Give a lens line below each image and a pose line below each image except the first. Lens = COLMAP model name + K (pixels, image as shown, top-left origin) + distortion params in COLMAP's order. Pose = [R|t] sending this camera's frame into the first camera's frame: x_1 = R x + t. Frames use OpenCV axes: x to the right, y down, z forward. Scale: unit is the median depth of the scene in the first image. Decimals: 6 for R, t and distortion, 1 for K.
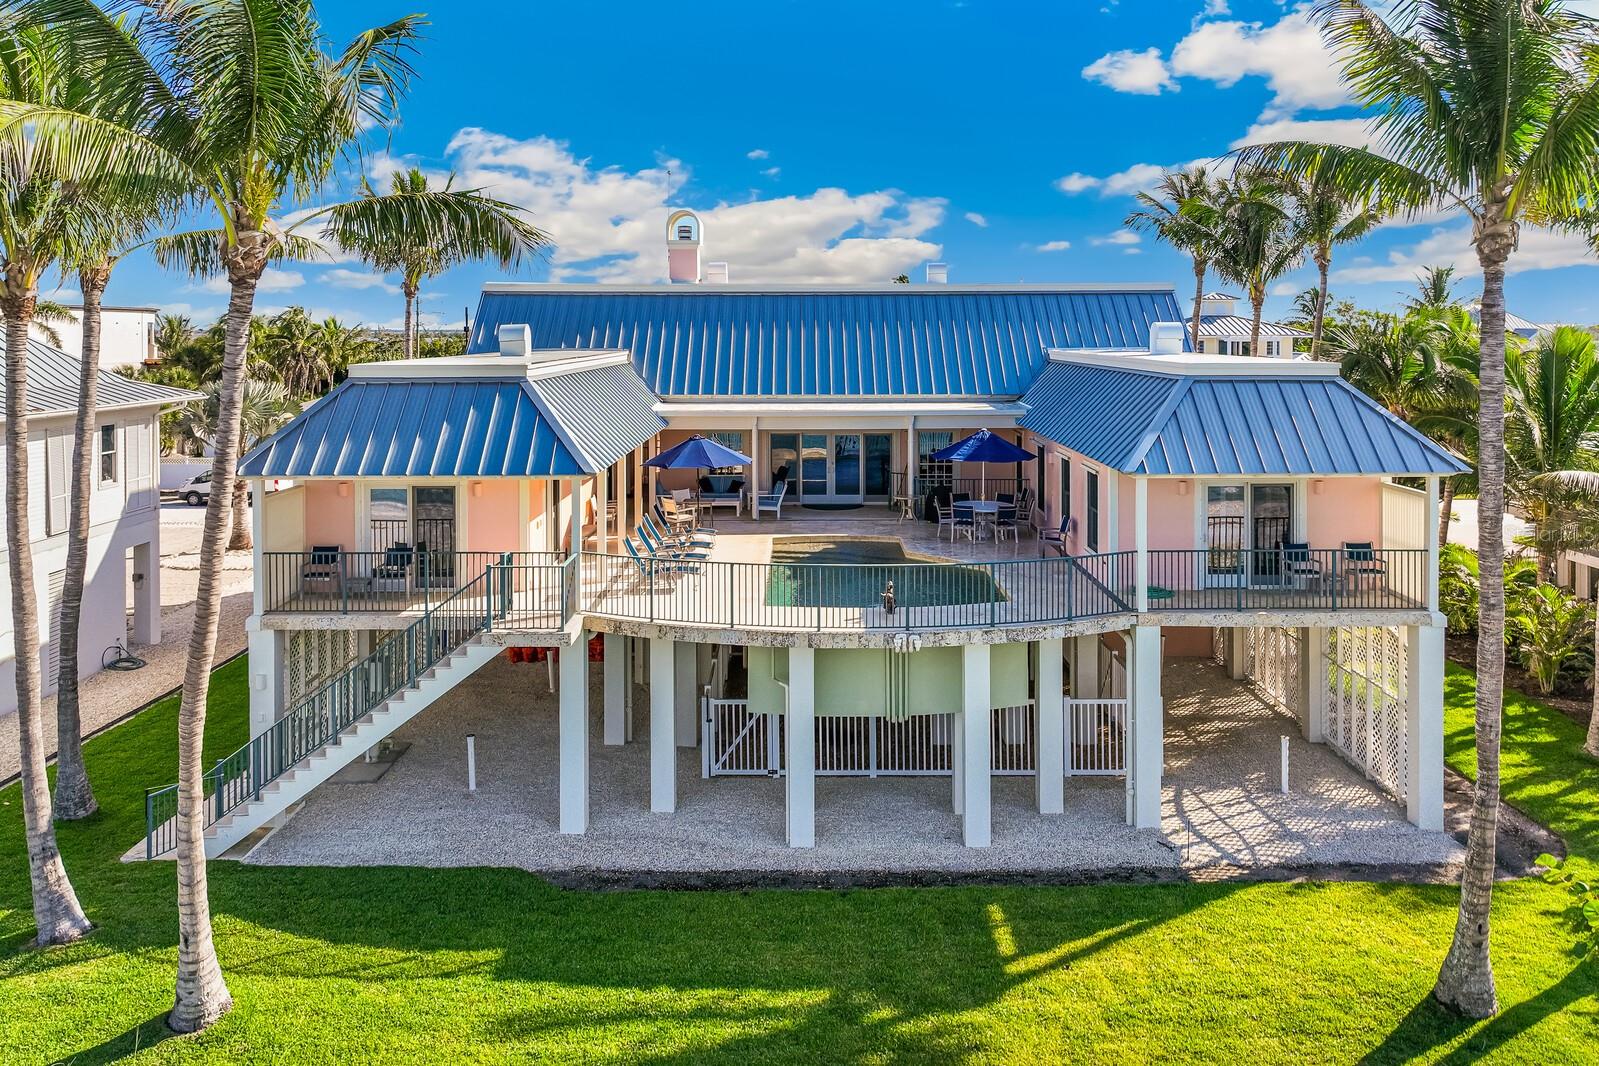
lens RADIAL K [[1128.6, 0, 796.4], [0, 1128.6, 486.5], [0, 0, 1]] dist [-0.000200, 0.014346]
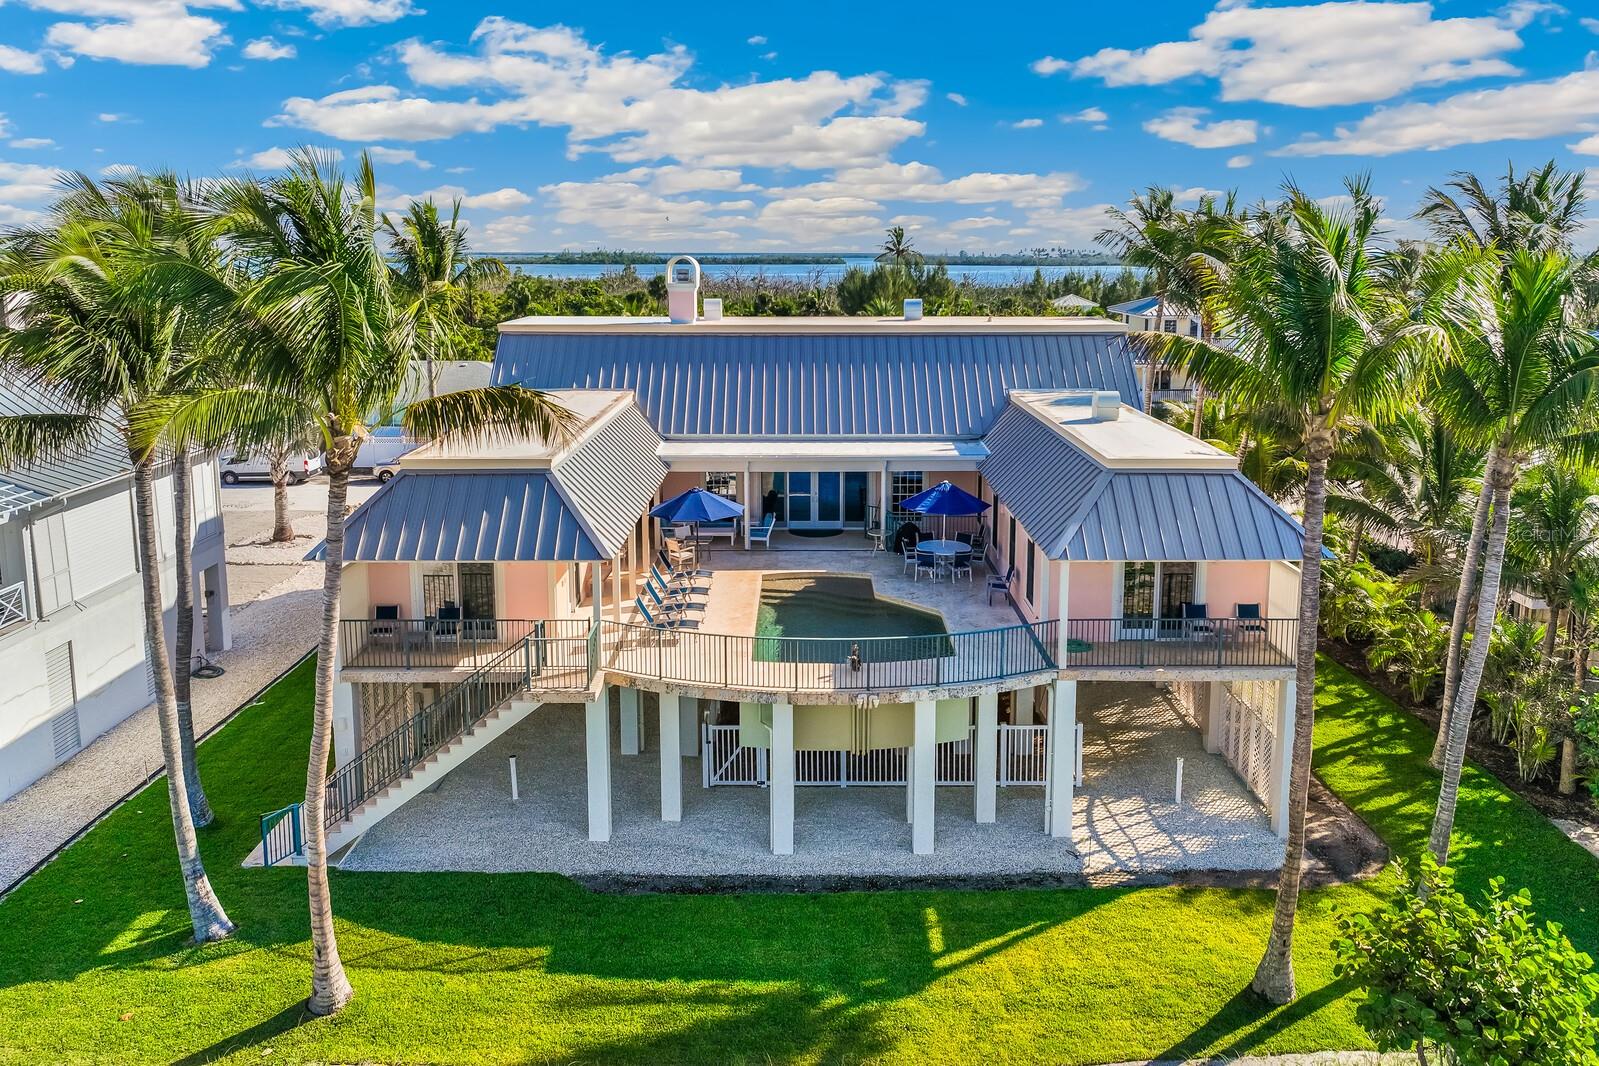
lens RADIAL K [[1131.8, 0, 799.5], [0, 1131.8, 533.0], [0, 0, 1]] dist [0.005453, -0.000999]
pose [[0.999995, 0.001710, 0.002796, 0.019335], [-0.002072, 0.990859, 0.134883, -0.206580], [-0.002540, -0.134888, 0.990858, -0.200518]]
